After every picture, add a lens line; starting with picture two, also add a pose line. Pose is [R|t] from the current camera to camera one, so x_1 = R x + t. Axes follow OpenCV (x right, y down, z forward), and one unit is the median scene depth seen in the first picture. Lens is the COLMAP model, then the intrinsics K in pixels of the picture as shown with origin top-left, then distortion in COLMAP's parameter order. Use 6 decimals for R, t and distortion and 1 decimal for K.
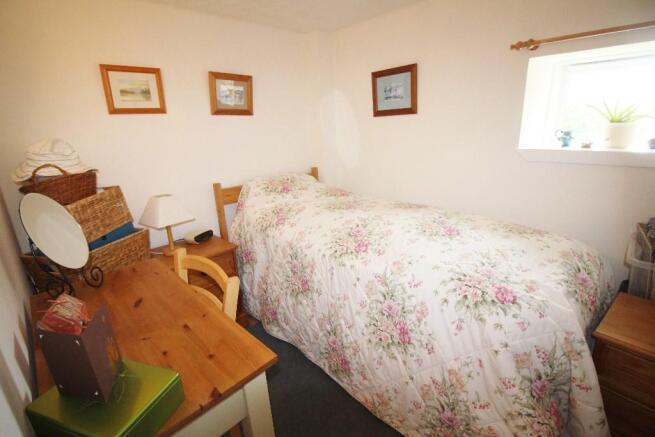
lens RADIAL K [[305.5, 0, 327.3], [0, 305.5, 210.2], [0, 0, 1]] dist [-0.000034, -0.013942]
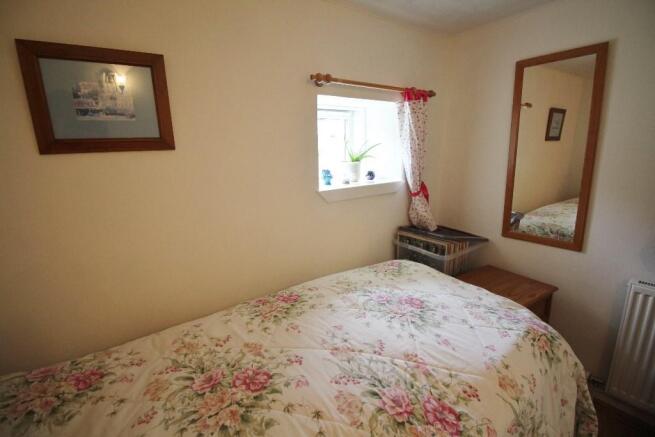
lens RADIAL K [[300.2, 0, 327.5], [0, 300.2, 218.5], [0, 0, 1]] dist [0.000134, -0.012643]
pose [[0.123372, -0.185796, 0.974812, -0.245754], [0.282423, 0.948269, 0.144994, -0.235503], [-0.951324, 0.257421, 0.169463, 0.800344]]
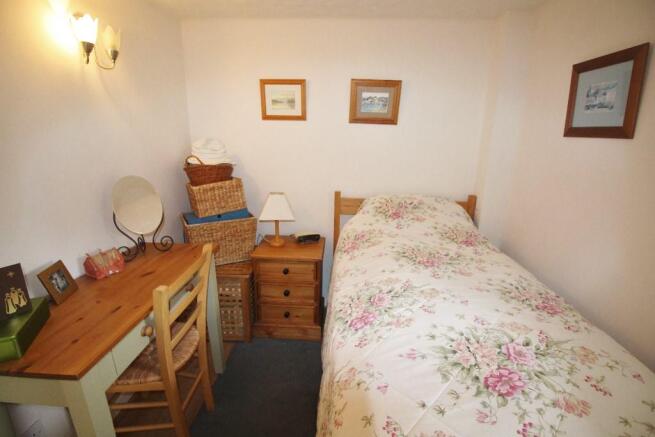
lens RADIAL K [[305.5, 0, 327.3], [0, 305.5, 210.2], [0, 0, 1]] dist [-0.000034, -0.013942]
pose [[0.672790, 0.241827, -0.699194, 0.387451], [-0.242519, 0.964940, 0.100379, -0.143101], [0.698955, 0.102033, 0.707850, 0.329613]]
